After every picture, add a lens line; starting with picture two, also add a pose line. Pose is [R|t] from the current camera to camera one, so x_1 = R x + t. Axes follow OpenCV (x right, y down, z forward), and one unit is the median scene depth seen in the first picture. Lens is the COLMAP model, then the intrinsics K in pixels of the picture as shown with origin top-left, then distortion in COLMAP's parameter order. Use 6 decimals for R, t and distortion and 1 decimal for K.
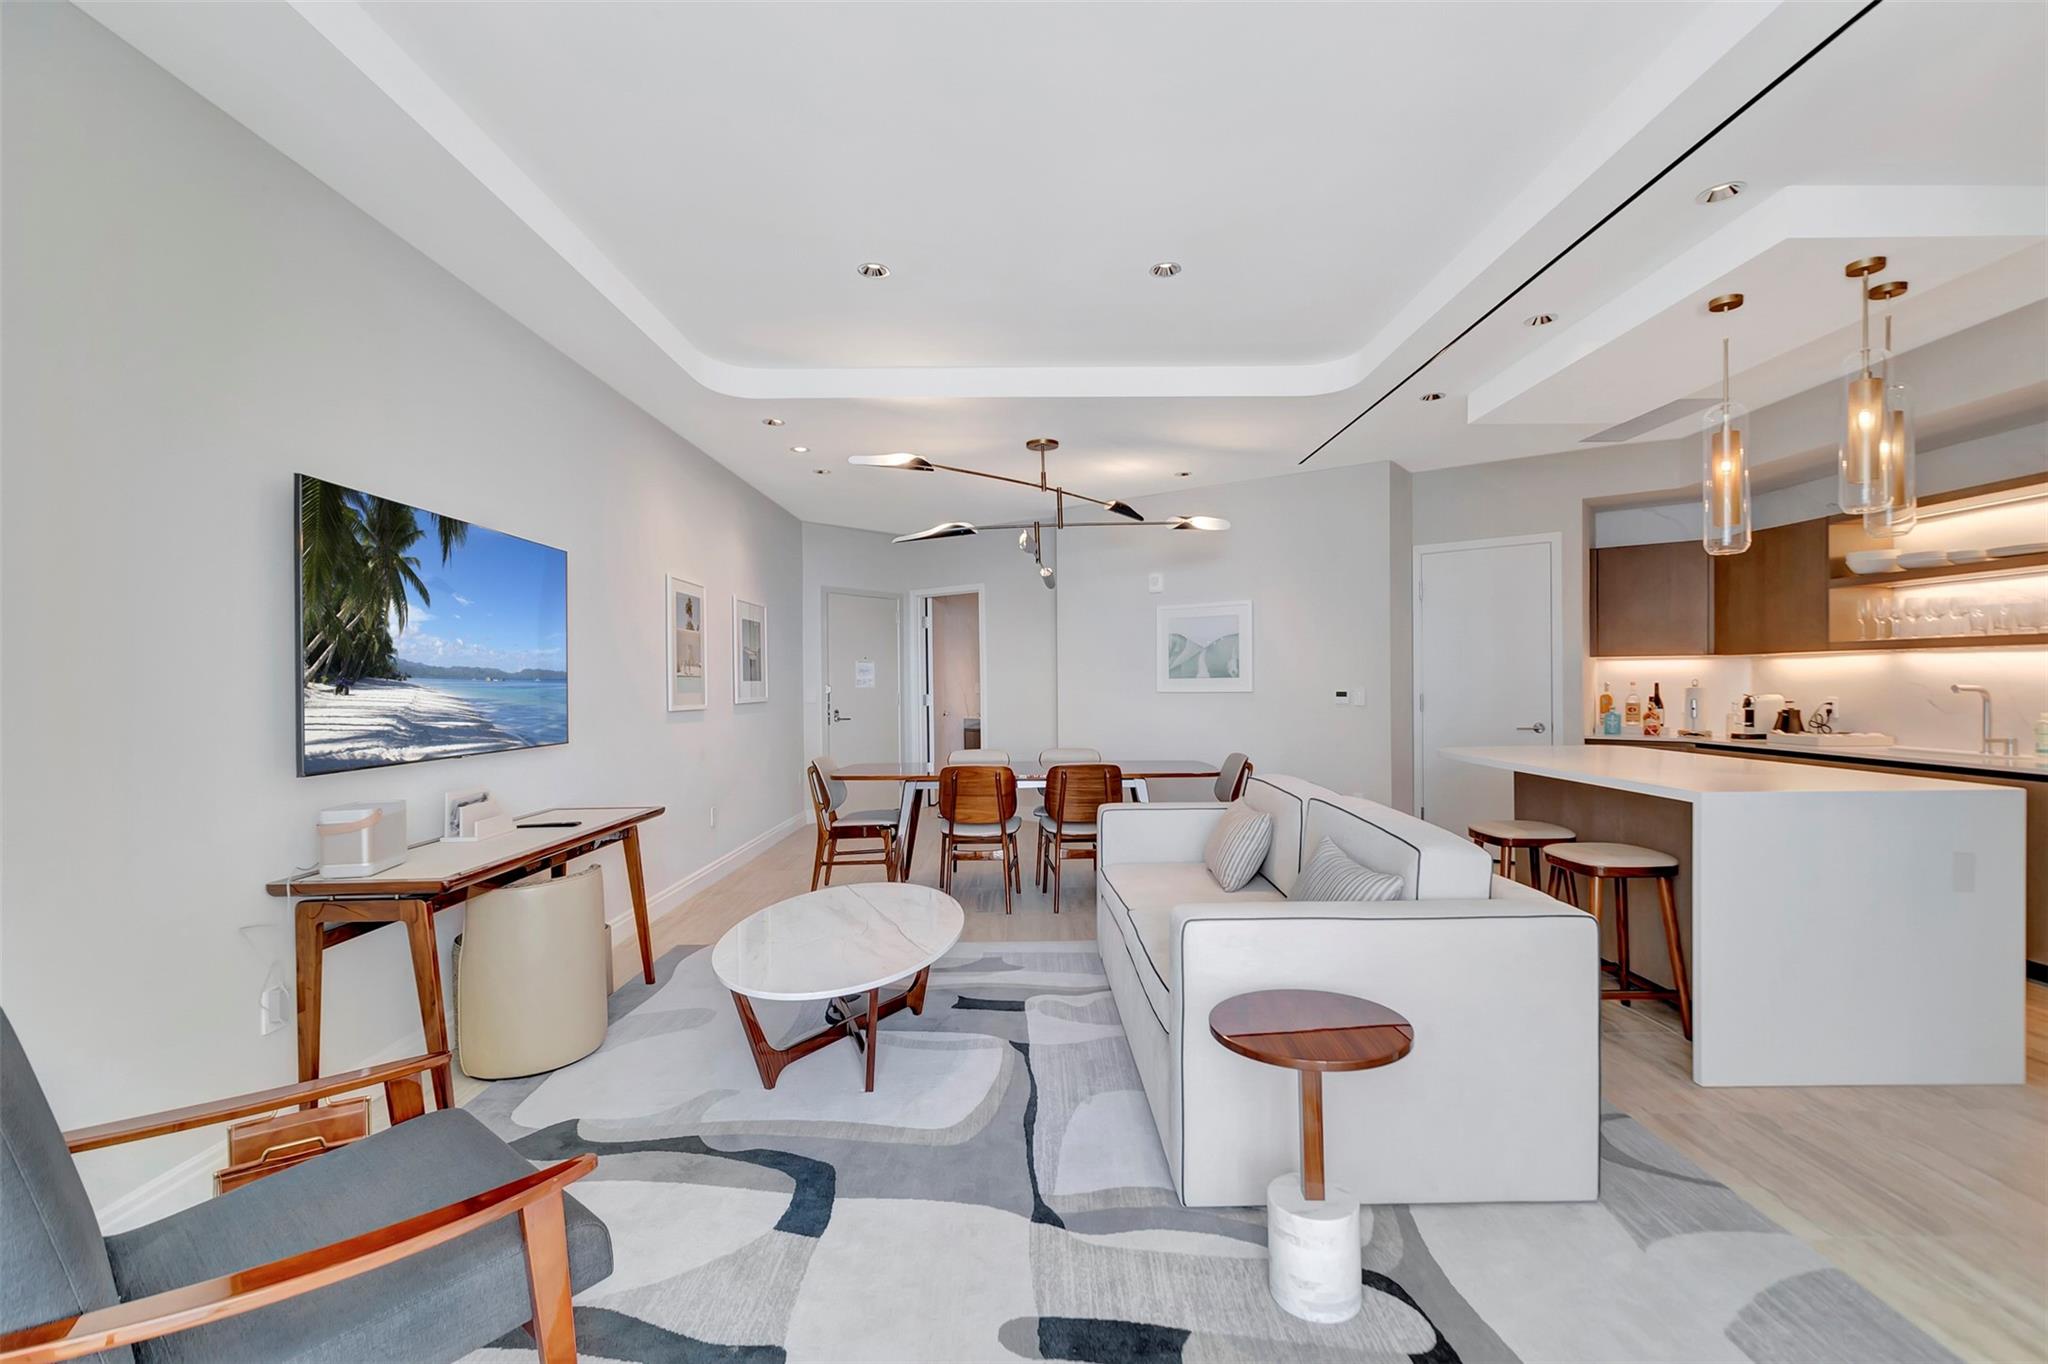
lens RADIAL K [[929.7, 0, 1036.8], [0, 929.7, 672.8], [0, 0, 1]] dist [0.013099, -0.001943]
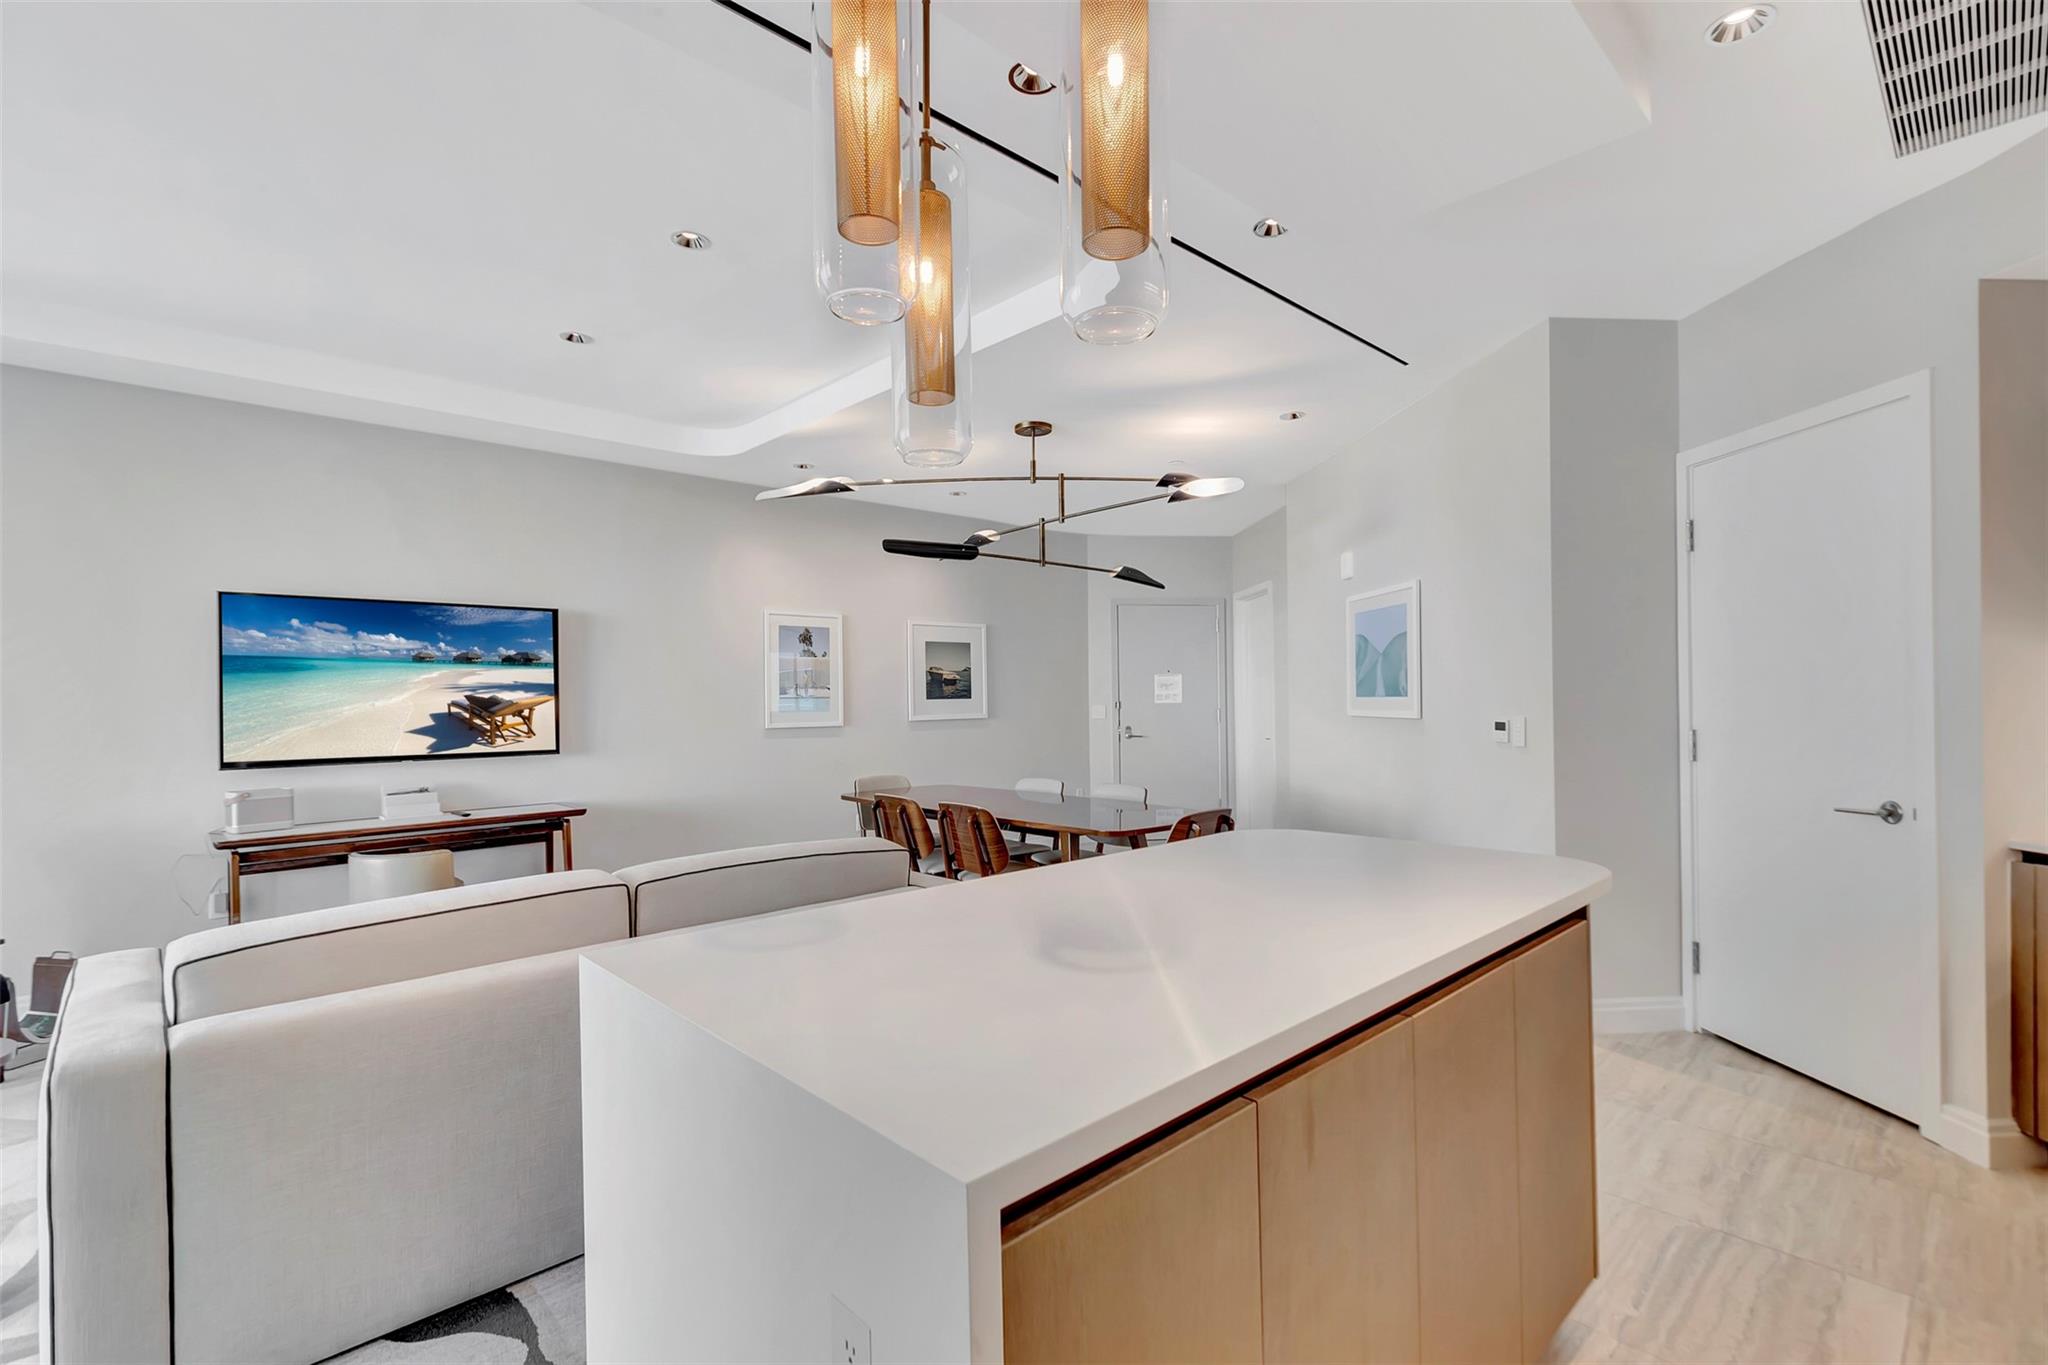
lens RADIAL K [[929.7, 0, 1032.8], [0, 929.7, 693.9], [0, 0, 1]] dist [0.013099, -0.001943]
pose [[0.678100, -0.000515, -0.734970, 0.725211], [0.014936, 0.999803, 0.013080, -0.013374], [0.734818, -0.019847, 0.677974, 0.472358]]
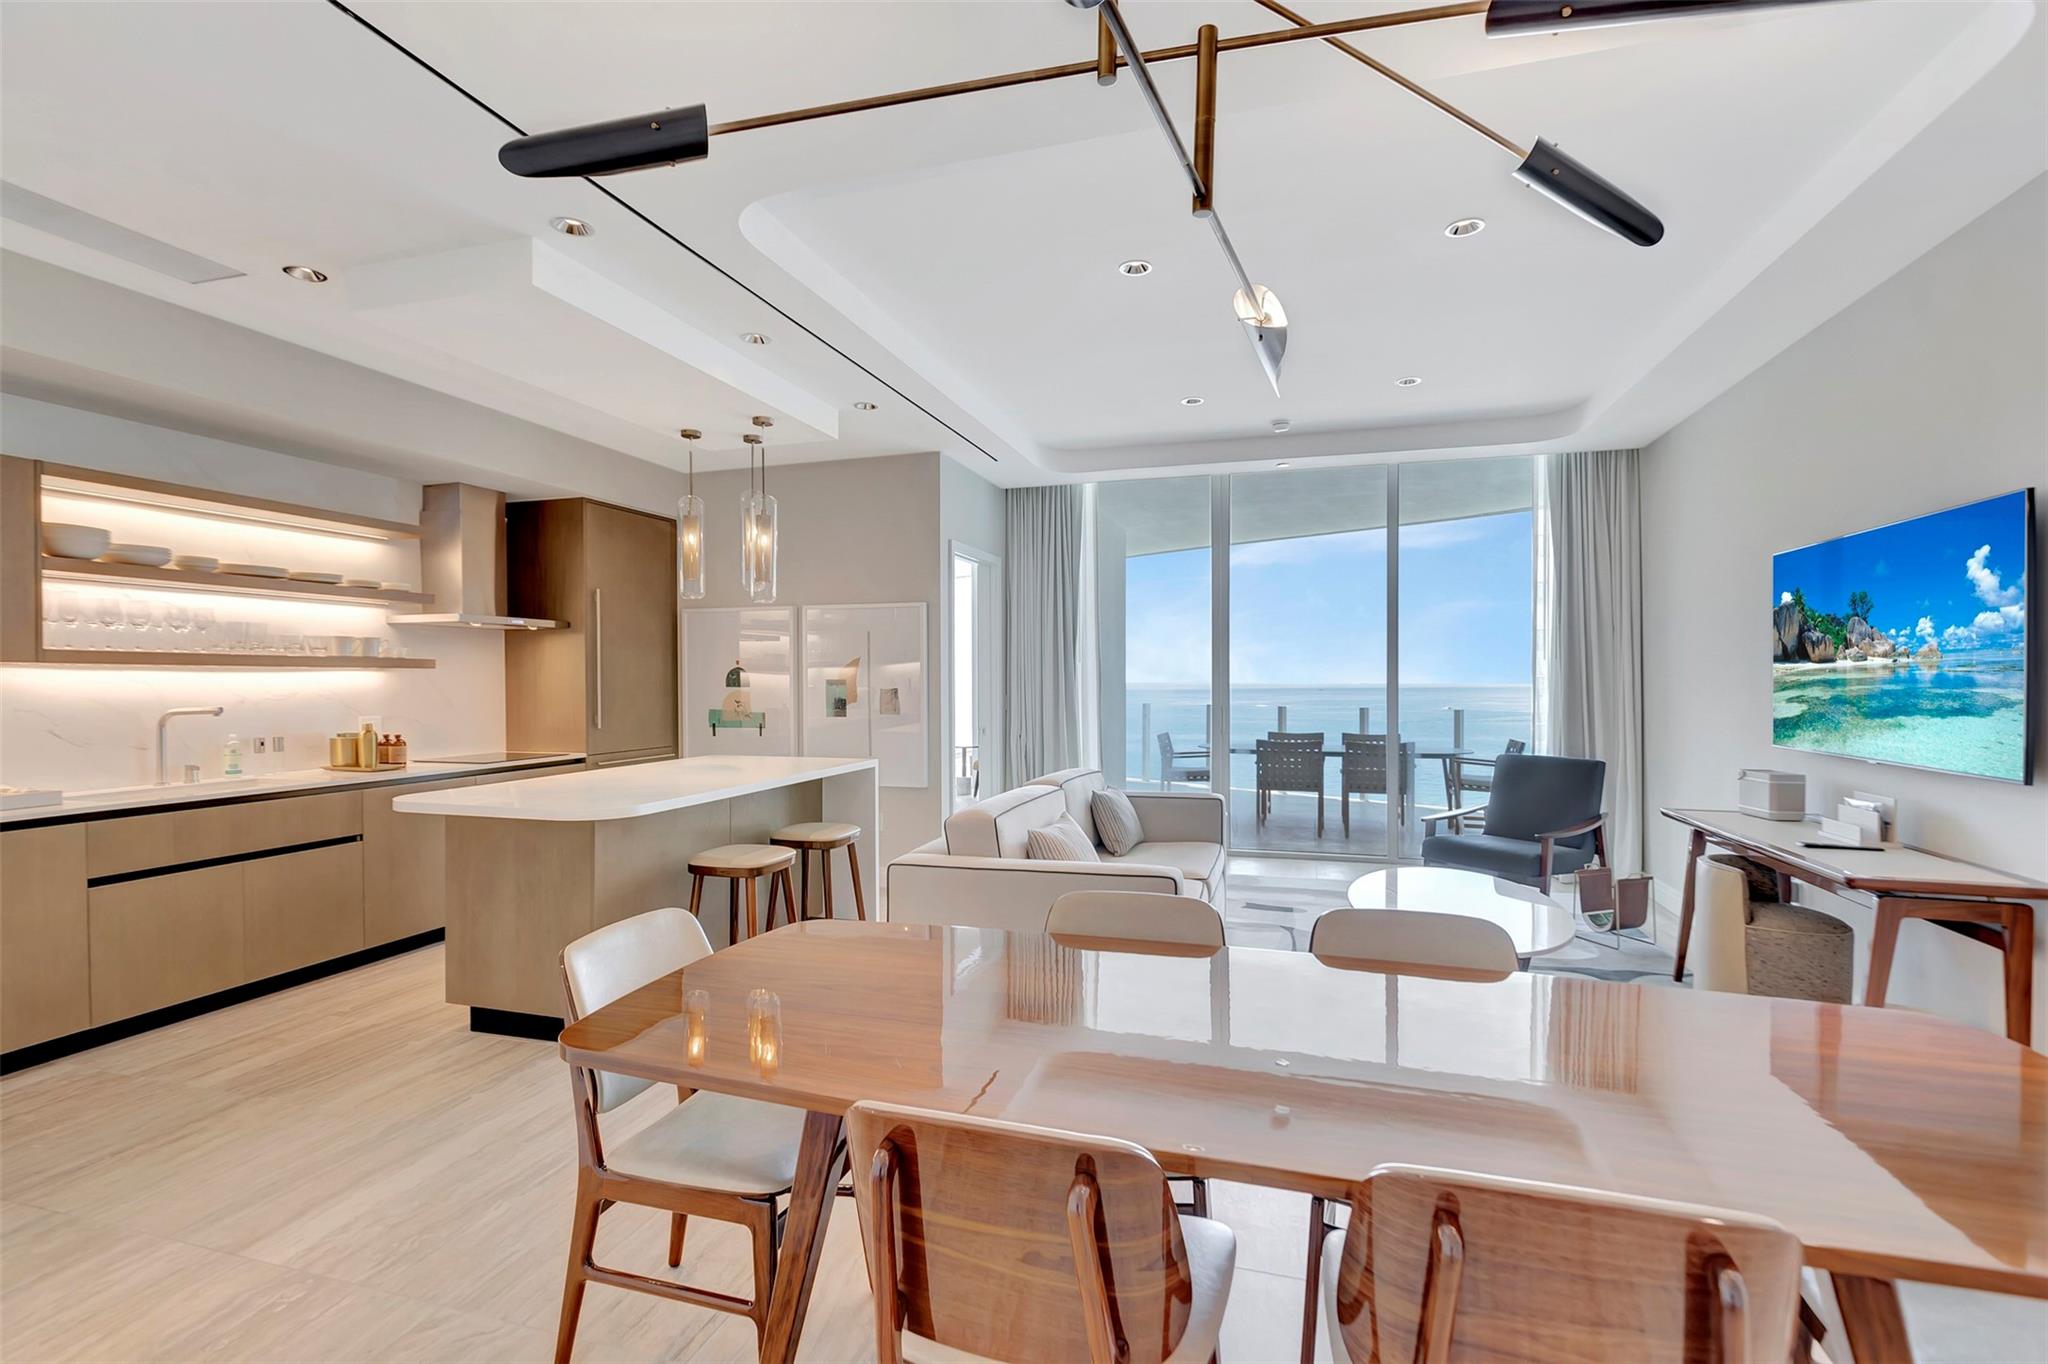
lens RADIAL K [[929.7, 0, 1023.0], [0, 929.7, 687.2], [0, 0, 1]] dist [0.013099, -0.001943]
pose [[-0.952828, 0.008445, 0.303395, -0.029574], [0.008151, 0.999964, -0.002234, 0.002185], [-0.303403, 0.000344, -0.952862, 1.444472]]
